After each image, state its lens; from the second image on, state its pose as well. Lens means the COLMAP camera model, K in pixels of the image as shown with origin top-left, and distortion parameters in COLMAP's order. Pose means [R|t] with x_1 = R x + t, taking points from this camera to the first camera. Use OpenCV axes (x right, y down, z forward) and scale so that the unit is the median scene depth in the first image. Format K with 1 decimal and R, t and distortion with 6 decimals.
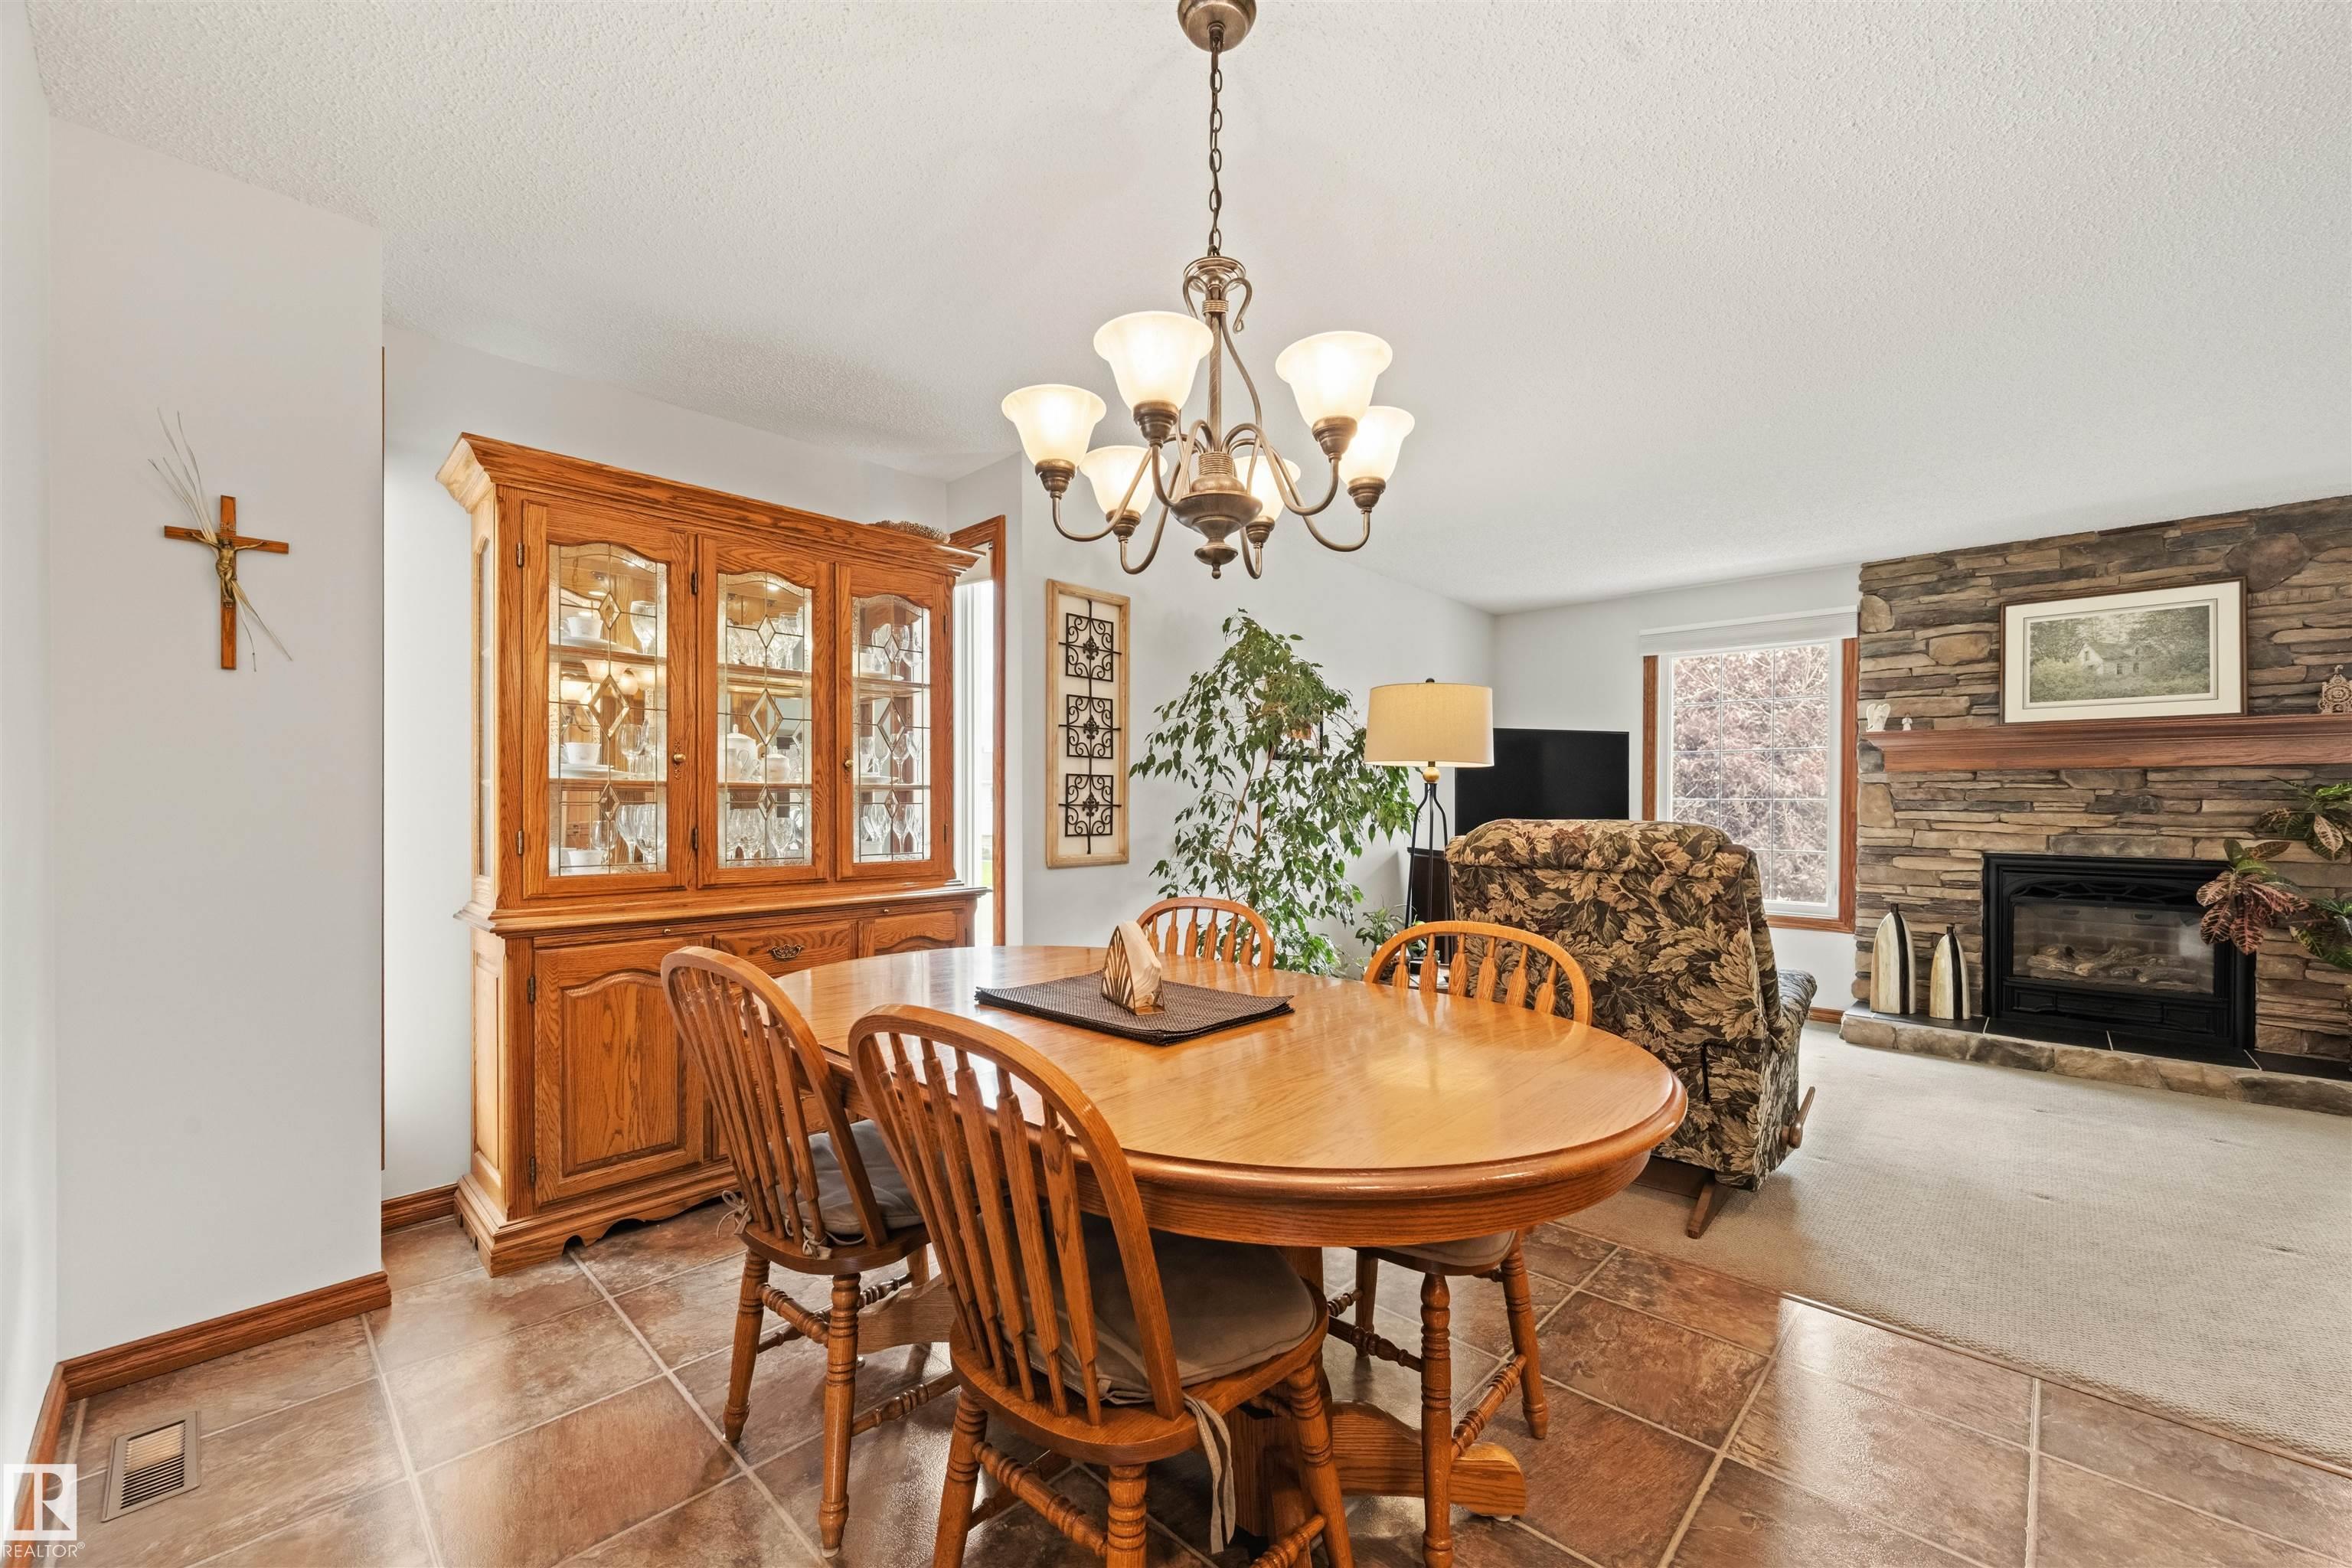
lens RADIAL K [[939.8, 0, 1185.0], [0, 939.8, 803.2], [0, 0, 1]] dist [-0.000642, -0.000304]
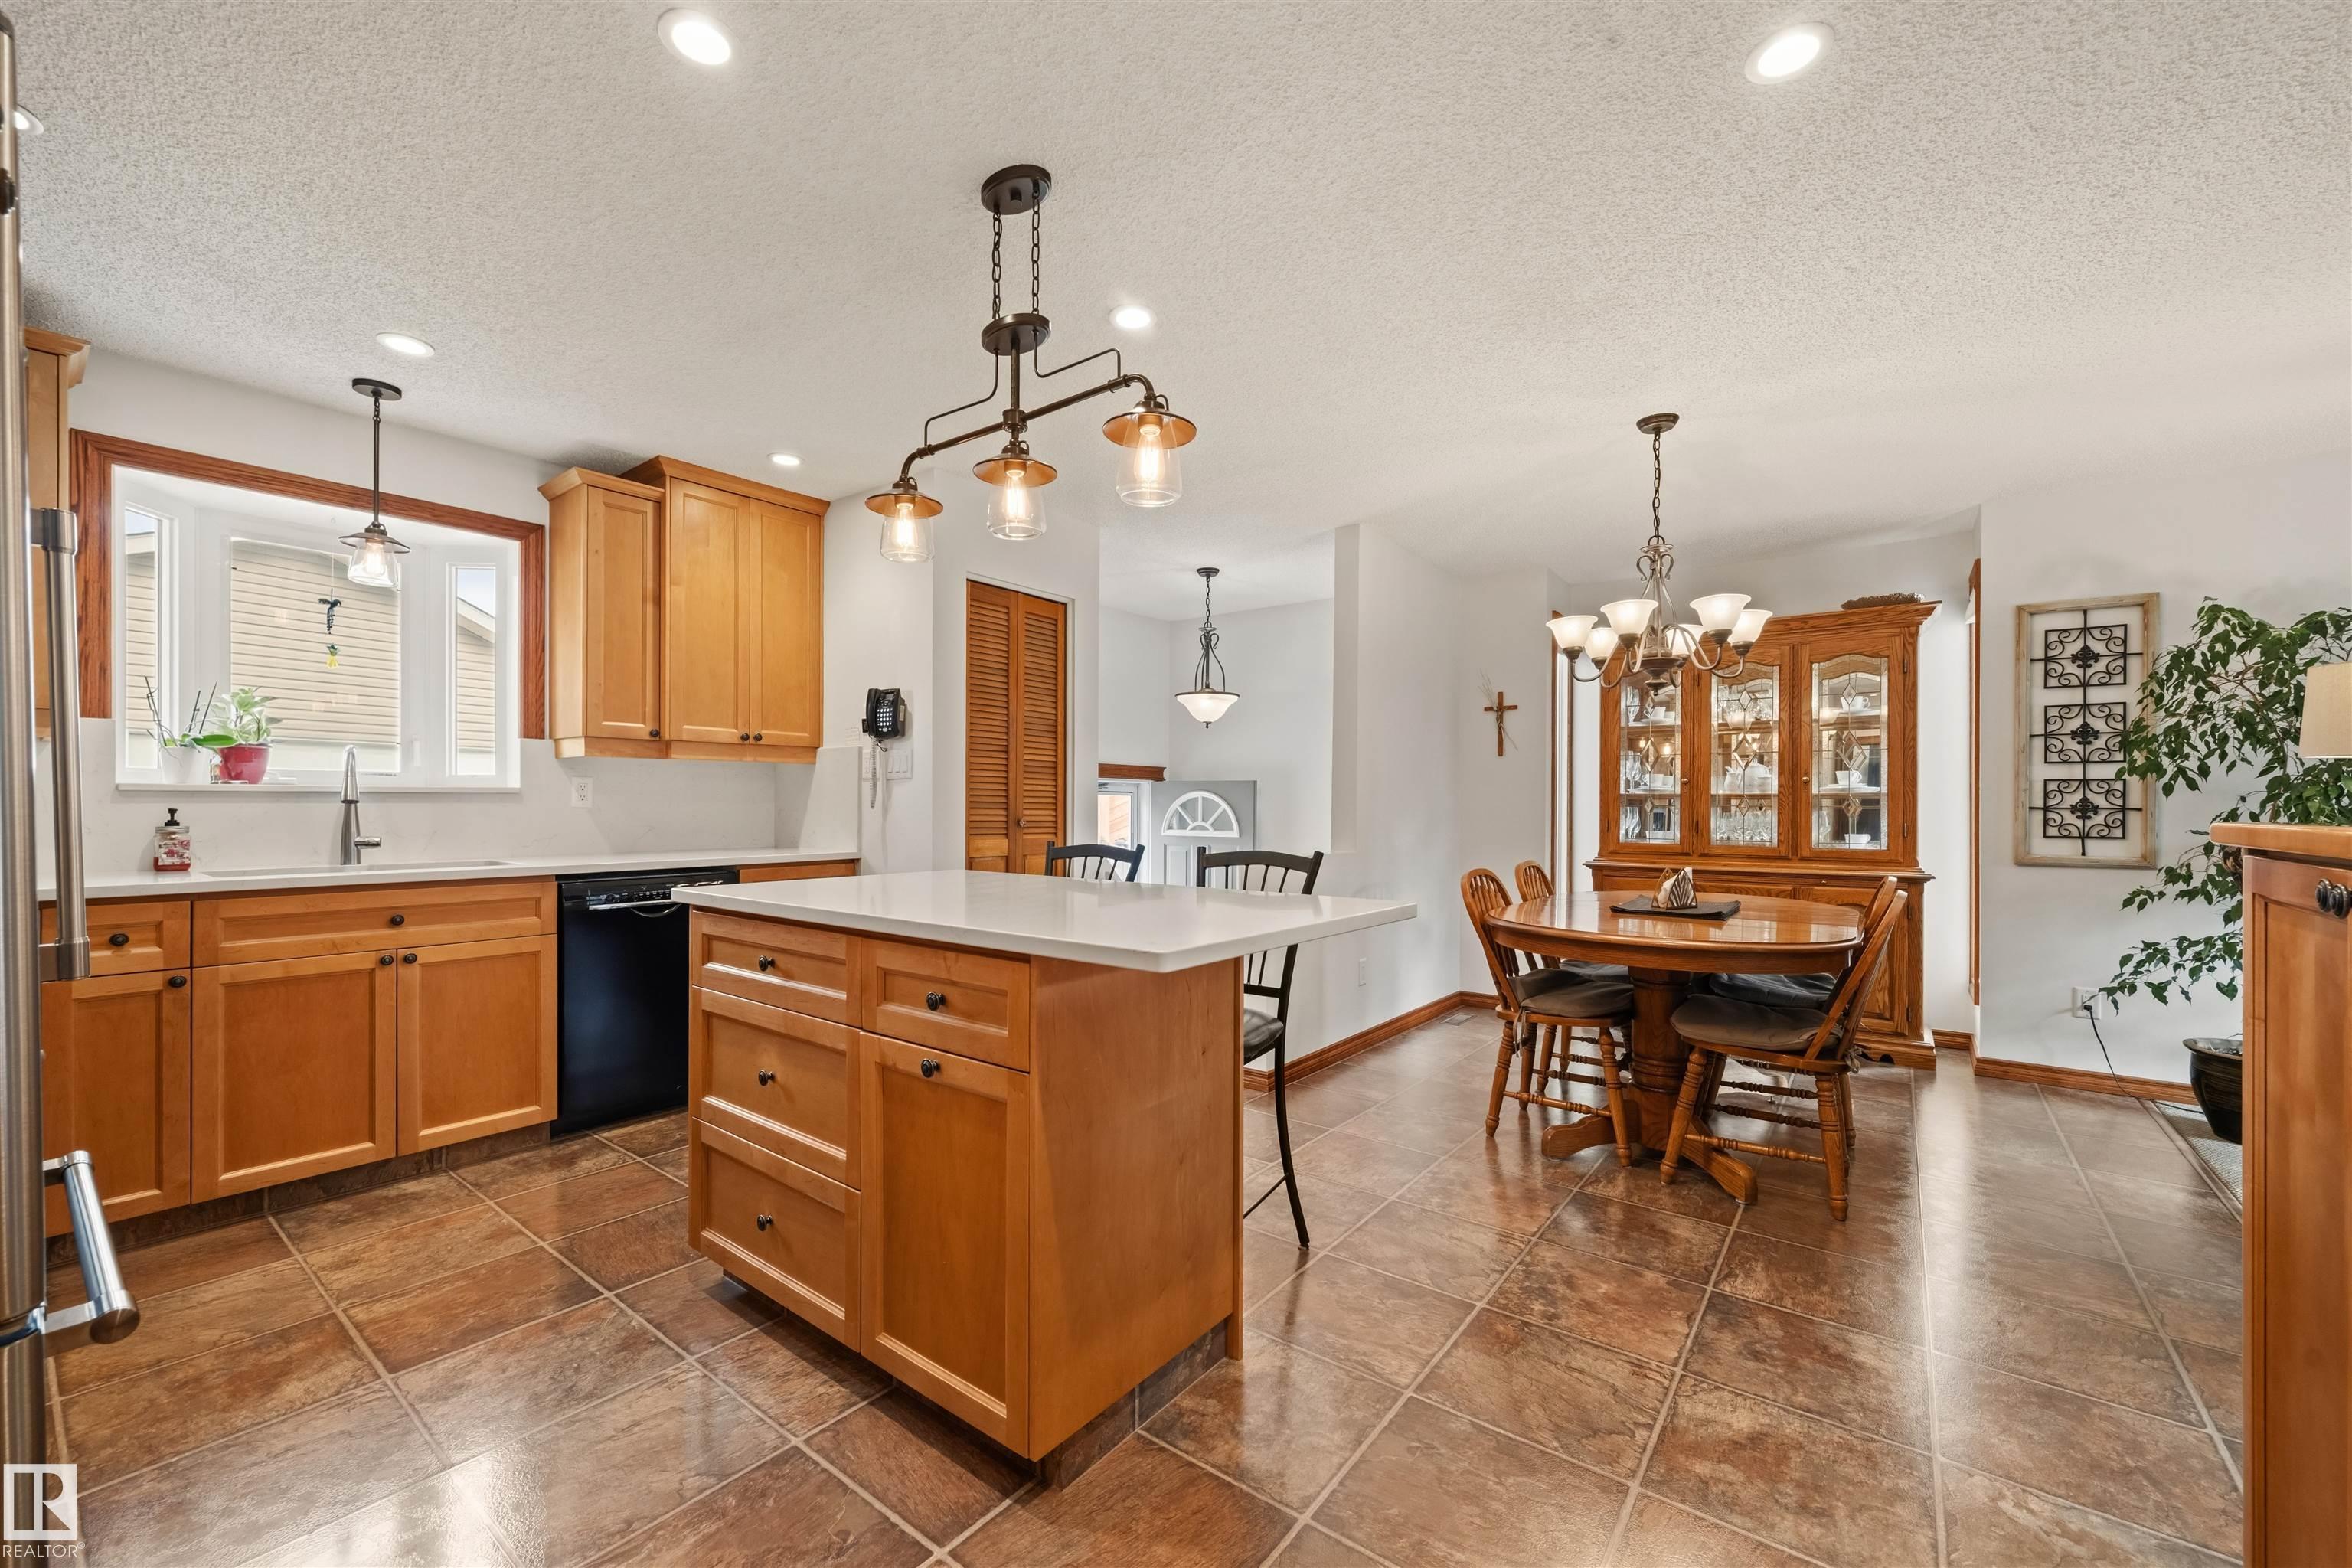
lens RADIAL K [[939.8, 0, 1182.4], [0, 939.8, 815.5], [0, 0, 1]] dist [-0.000642, -0.000304]
pose [[0.089862, 0.009606, -0.995908, 0.762685], [-0.003228, 0.999951, 0.009353, 0.002768], [0.995949, 0.002374, 0.089889, -0.073819]]
